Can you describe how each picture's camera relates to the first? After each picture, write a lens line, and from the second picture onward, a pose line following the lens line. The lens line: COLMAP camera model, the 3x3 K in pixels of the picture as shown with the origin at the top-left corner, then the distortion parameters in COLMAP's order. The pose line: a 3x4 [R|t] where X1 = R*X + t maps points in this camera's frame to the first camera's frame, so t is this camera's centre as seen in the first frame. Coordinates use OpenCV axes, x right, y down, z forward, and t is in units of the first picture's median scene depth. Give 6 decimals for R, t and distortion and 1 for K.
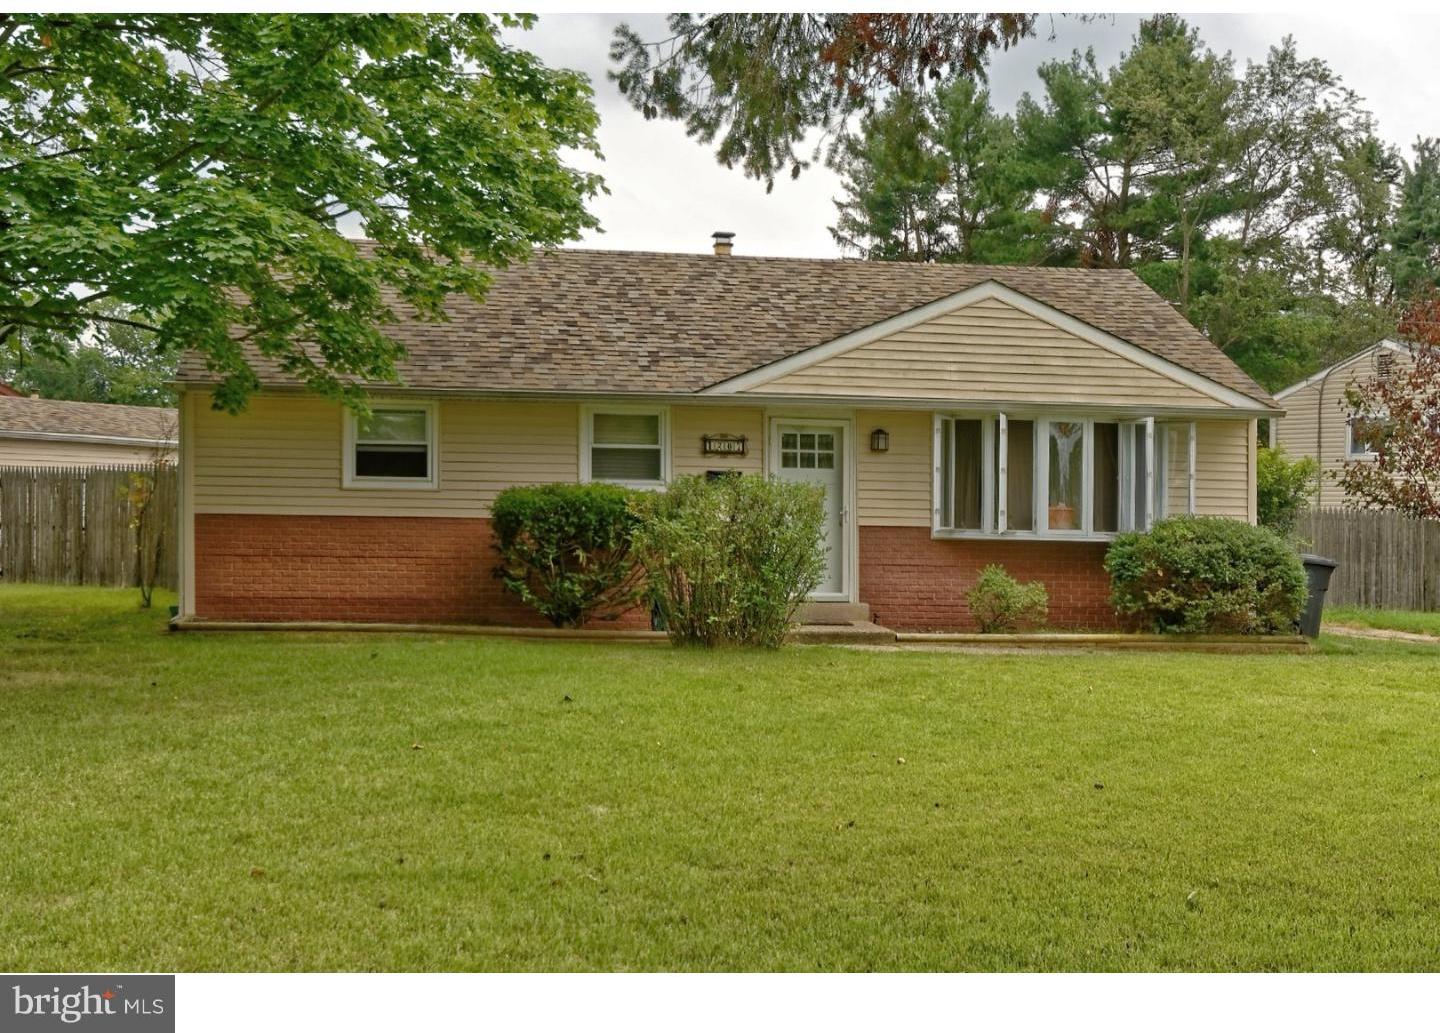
lens RADIAL K [[1681.6, 0, 688.9], [0, 1681.6, 474.5], [0, 0, 1]] dist [0.010620, 0.009240]
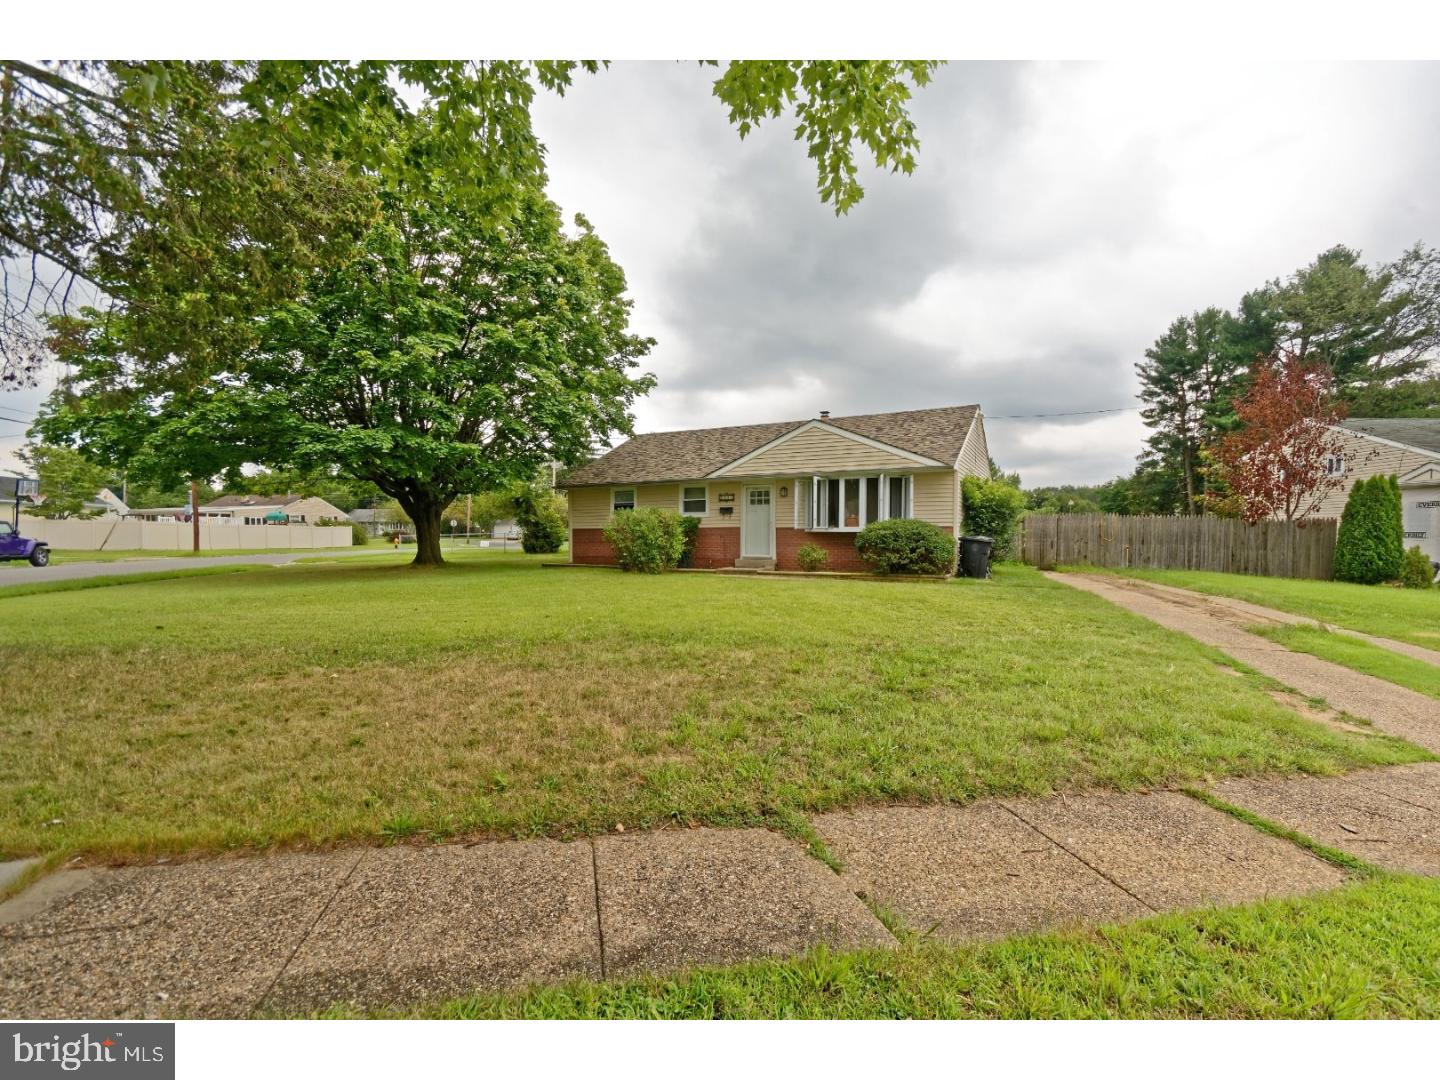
lens RADIAL K [[636.0, 0, 726.7], [0, 636.0, 543.7], [0, 0, 1]] dist [-0.001665, 0.004029]
pose [[0.803208, -0.011720, -0.595583, 0.593300], [0.028525, 0.999416, 0.018803, 0.034548], [0.595015, -0.032091, 0.803074, 0.220711]]
